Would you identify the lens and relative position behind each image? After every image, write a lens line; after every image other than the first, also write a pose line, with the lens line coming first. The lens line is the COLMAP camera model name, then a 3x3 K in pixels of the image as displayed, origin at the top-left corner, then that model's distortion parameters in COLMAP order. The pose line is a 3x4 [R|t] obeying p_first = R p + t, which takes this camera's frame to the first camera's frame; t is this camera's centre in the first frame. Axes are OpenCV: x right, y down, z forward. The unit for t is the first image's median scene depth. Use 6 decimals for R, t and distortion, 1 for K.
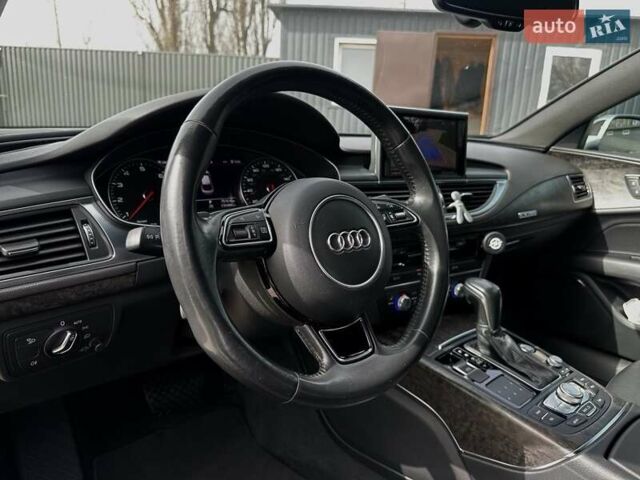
lens RADIAL K [[475.3, 0, 280.0], [0, 475.3, 241.7], [0, 0, 1]] dist [0.159038, -0.175278]
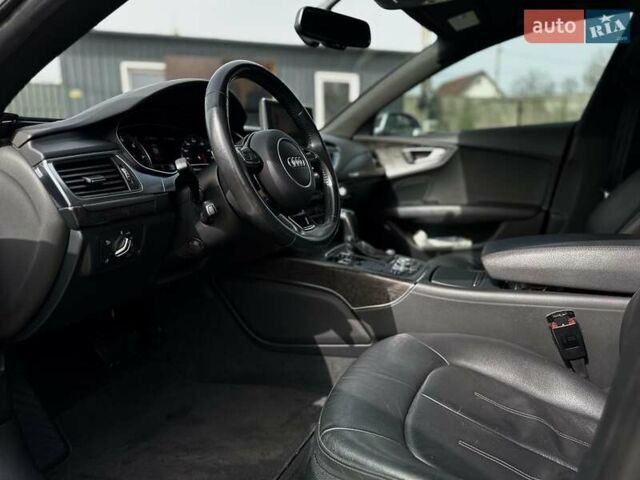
lens RADIAL K [[475.3, 0, 280.0], [0, 475.3, 241.7], [0, 0, 1]] dist [0.159038, -0.175278]
pose [[0.920946, -0.128511, 0.367890, -0.284152], [0.145133, 0.989253, -0.017749, 0.151095], [-0.361656, 0.069738, 0.929700, -0.273509]]
